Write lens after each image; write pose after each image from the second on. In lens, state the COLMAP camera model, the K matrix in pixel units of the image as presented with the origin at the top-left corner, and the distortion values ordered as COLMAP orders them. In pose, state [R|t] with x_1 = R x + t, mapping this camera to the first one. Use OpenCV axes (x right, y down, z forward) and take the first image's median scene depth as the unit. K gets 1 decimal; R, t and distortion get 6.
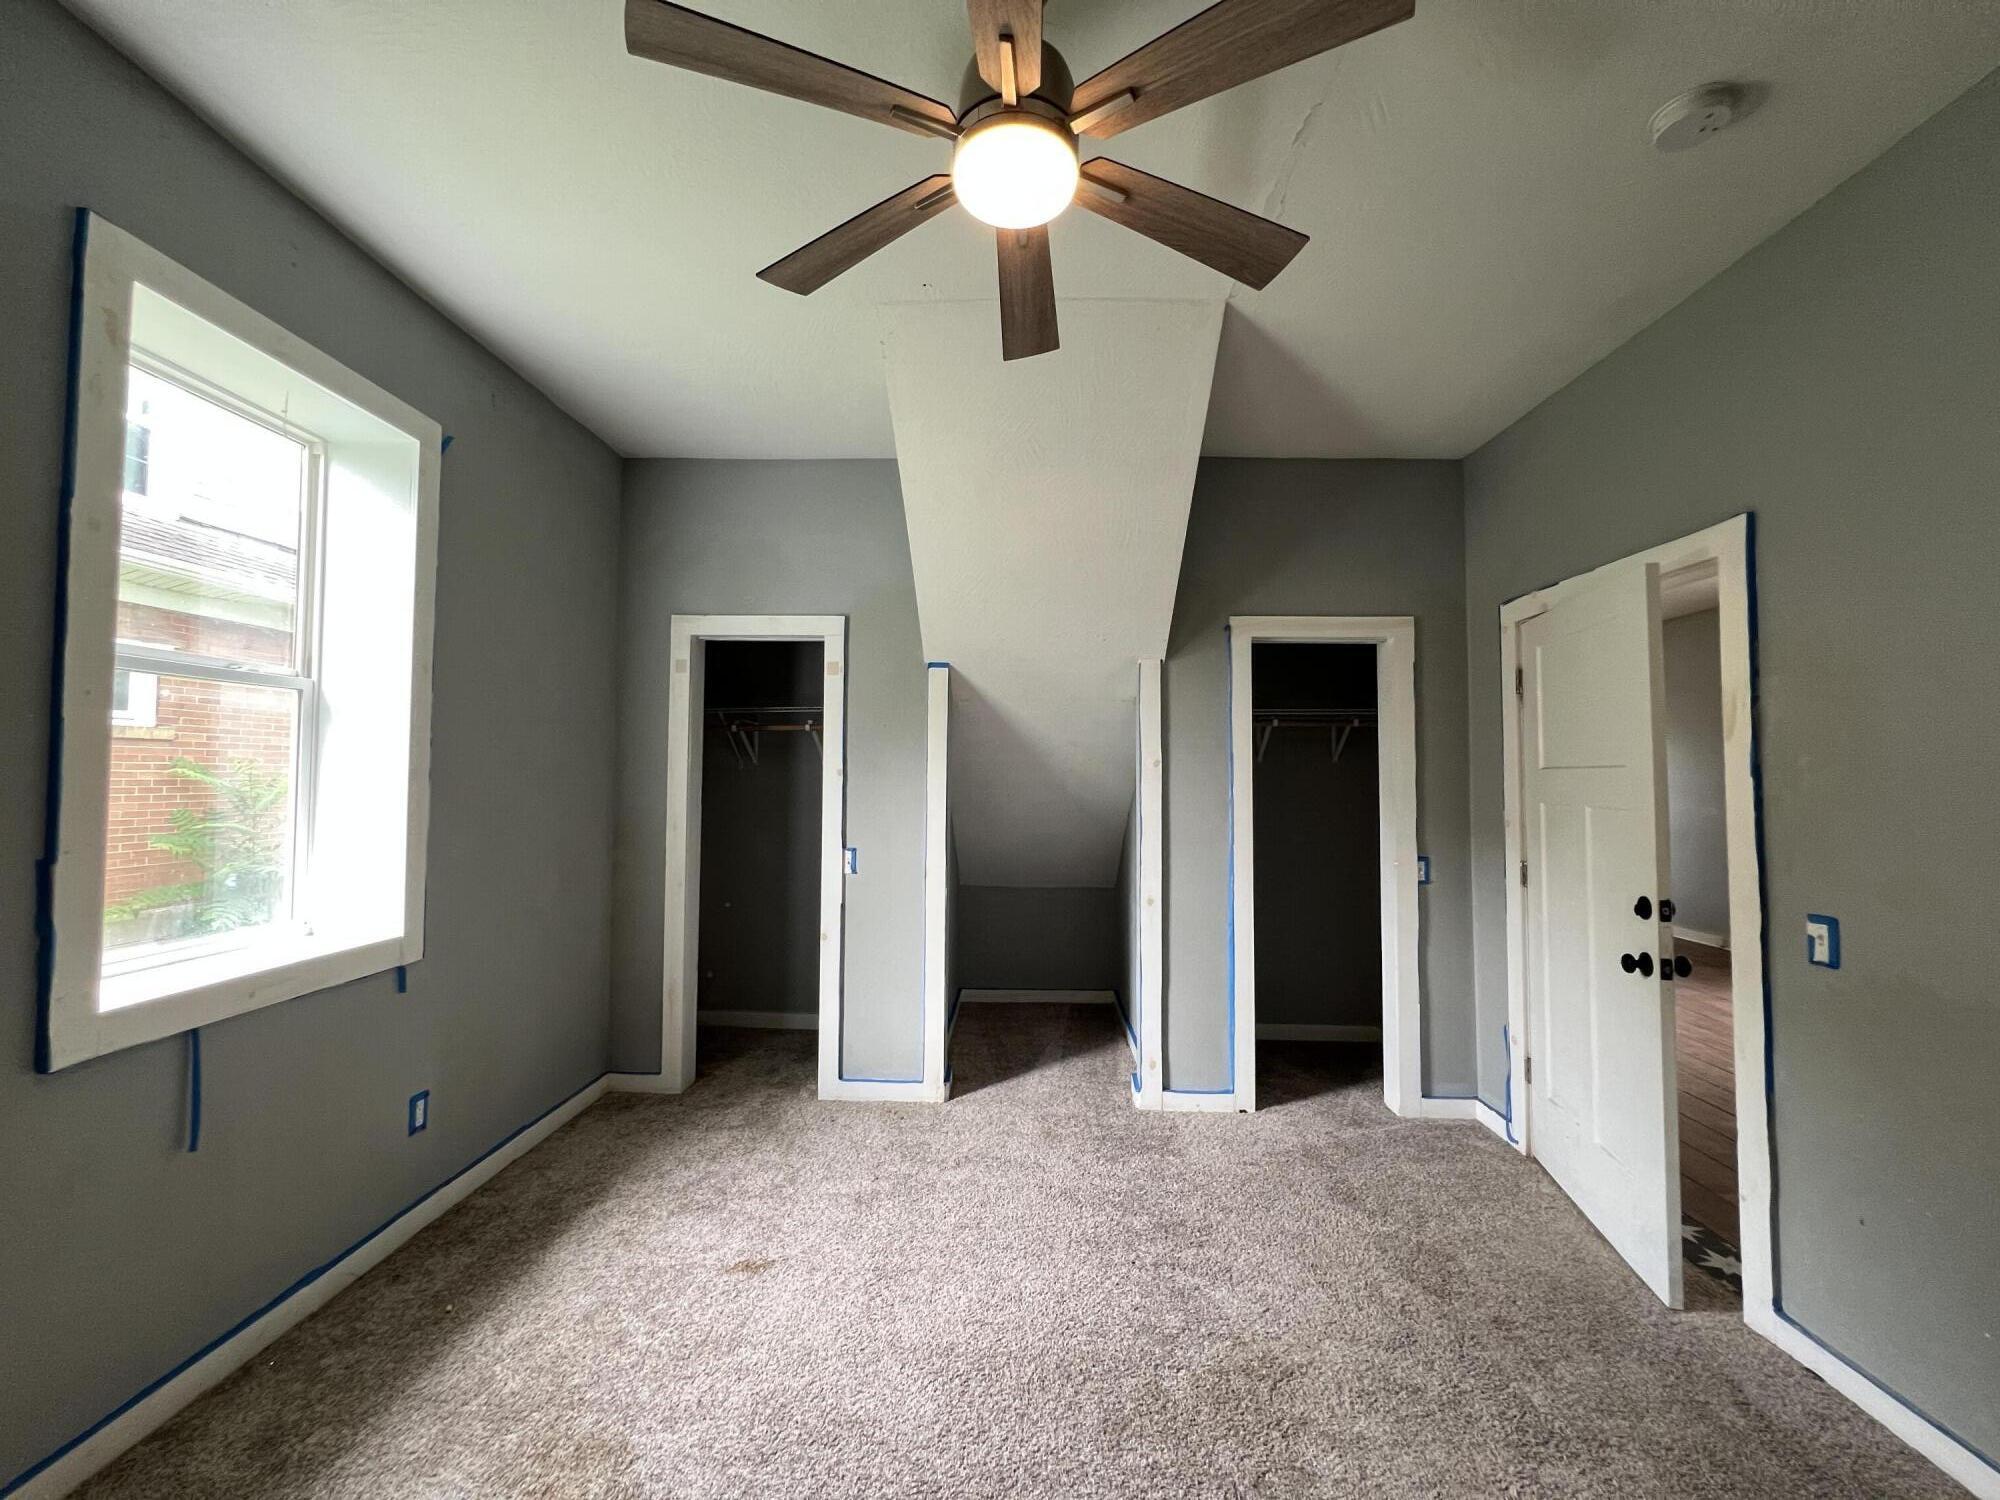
lens RADIAL K [[800.3, 0, 998.2], [0, 800.3, 751.3], [0, 0, 1]] dist [0.000023, -0.000151]
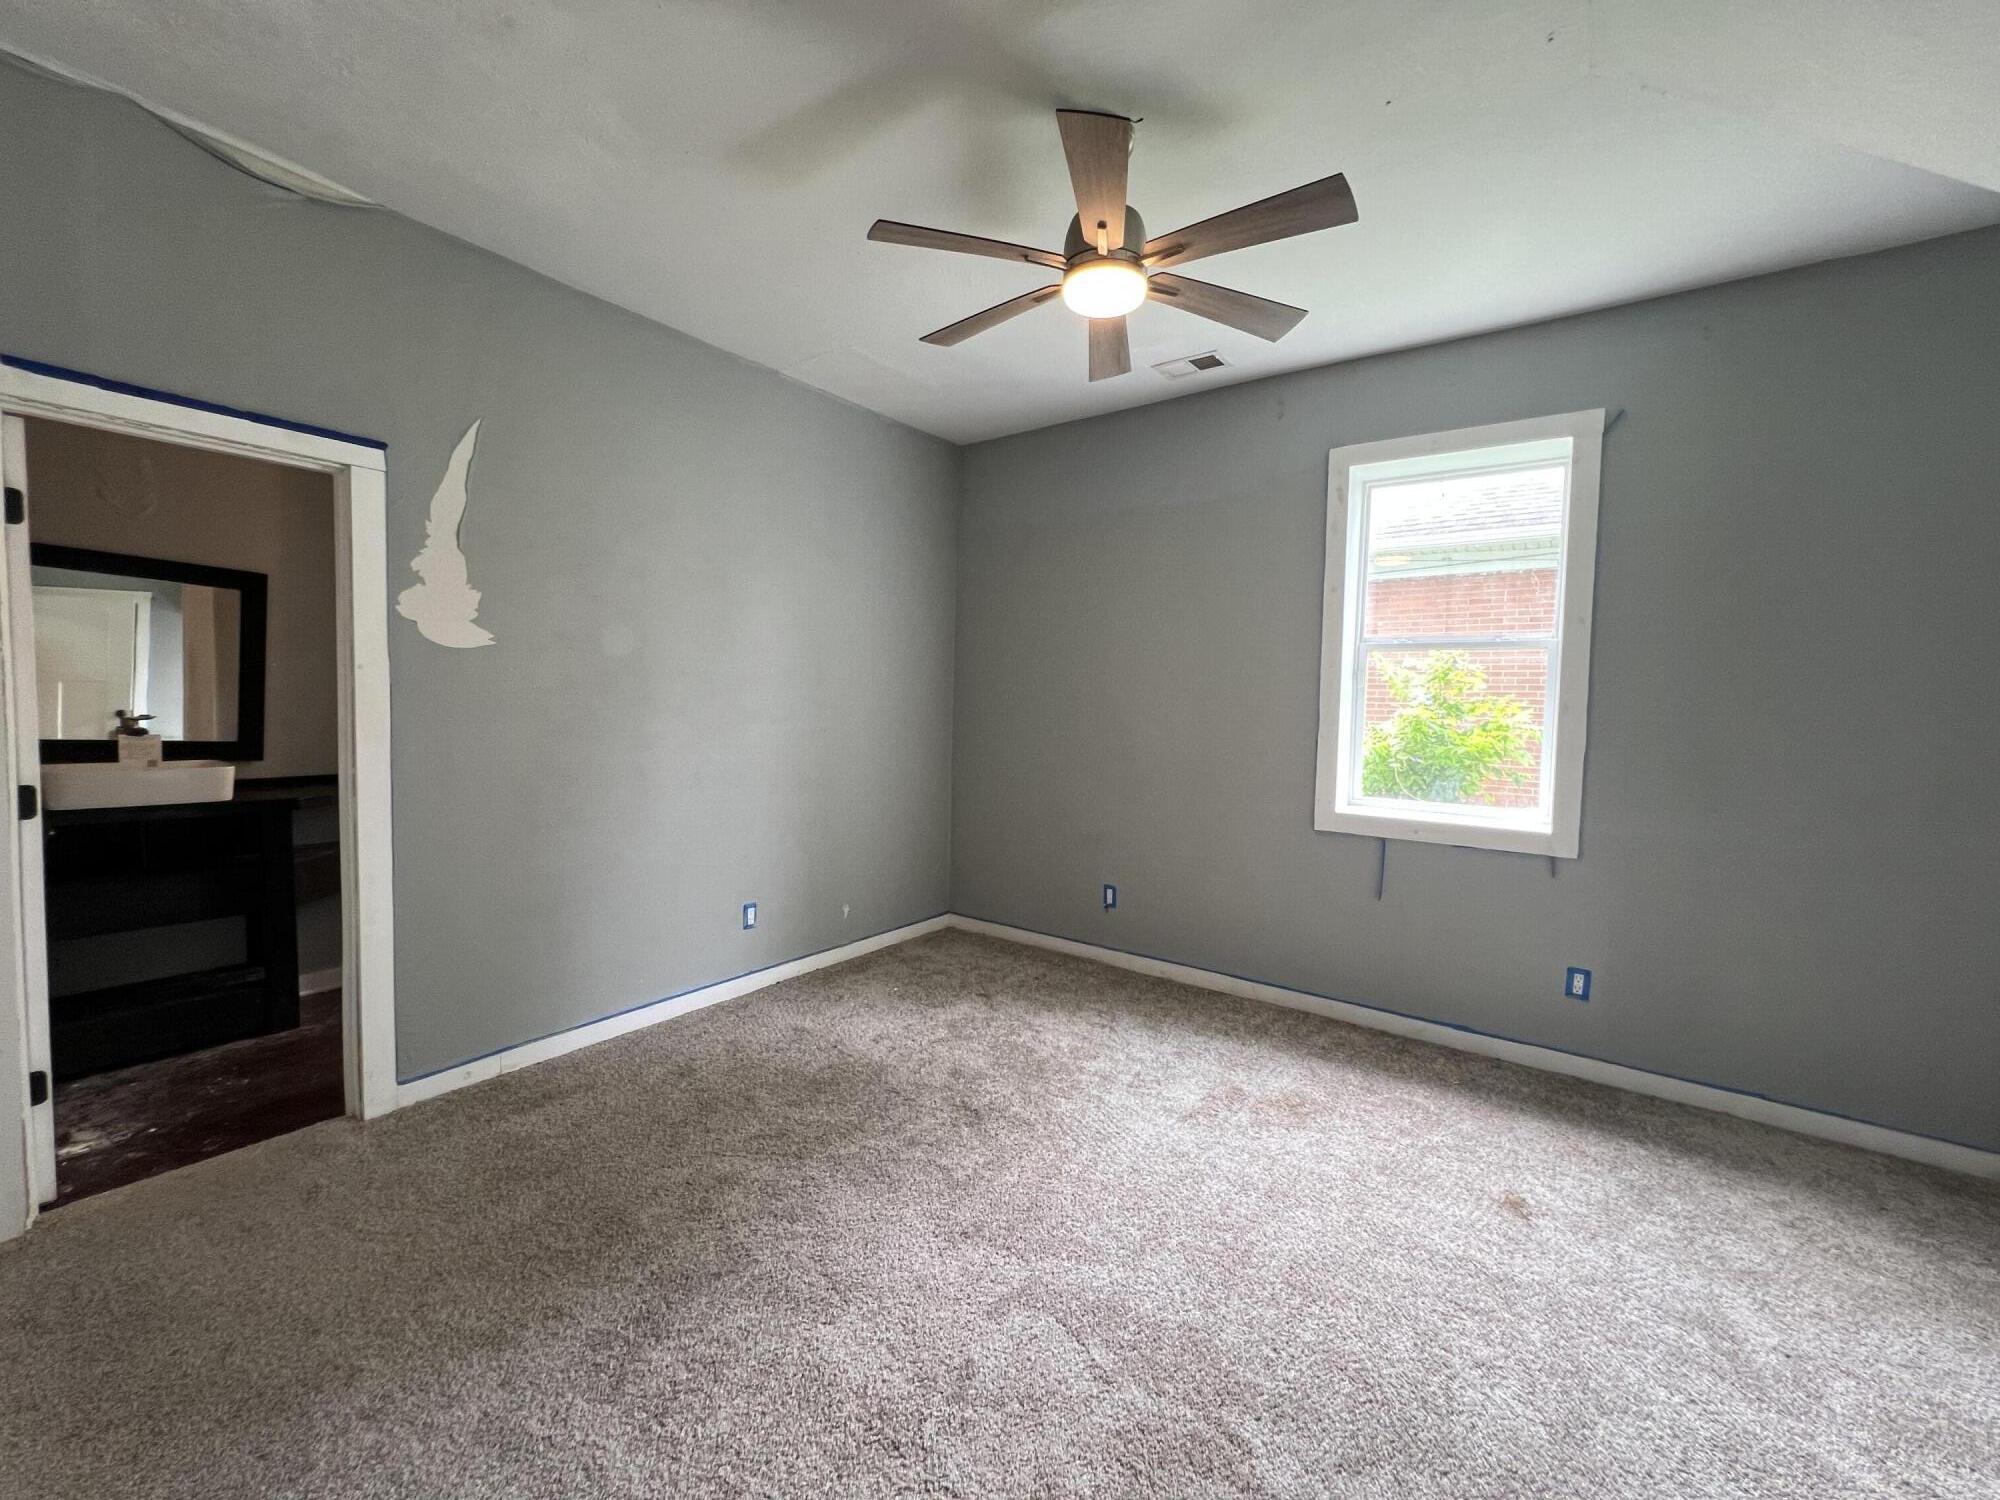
lens RADIAL K [[800.3, 0, 998.2], [0, 800.3, 751.3], [0, 0, 1]] dist [0.000023, -0.000151]
pose [[-0.558992, 0.039937, -0.828211, 0.836955], [0.000411, 0.998853, 0.047888, 0.037463], [0.829173, 0.026429, -0.558367, 1.002717]]
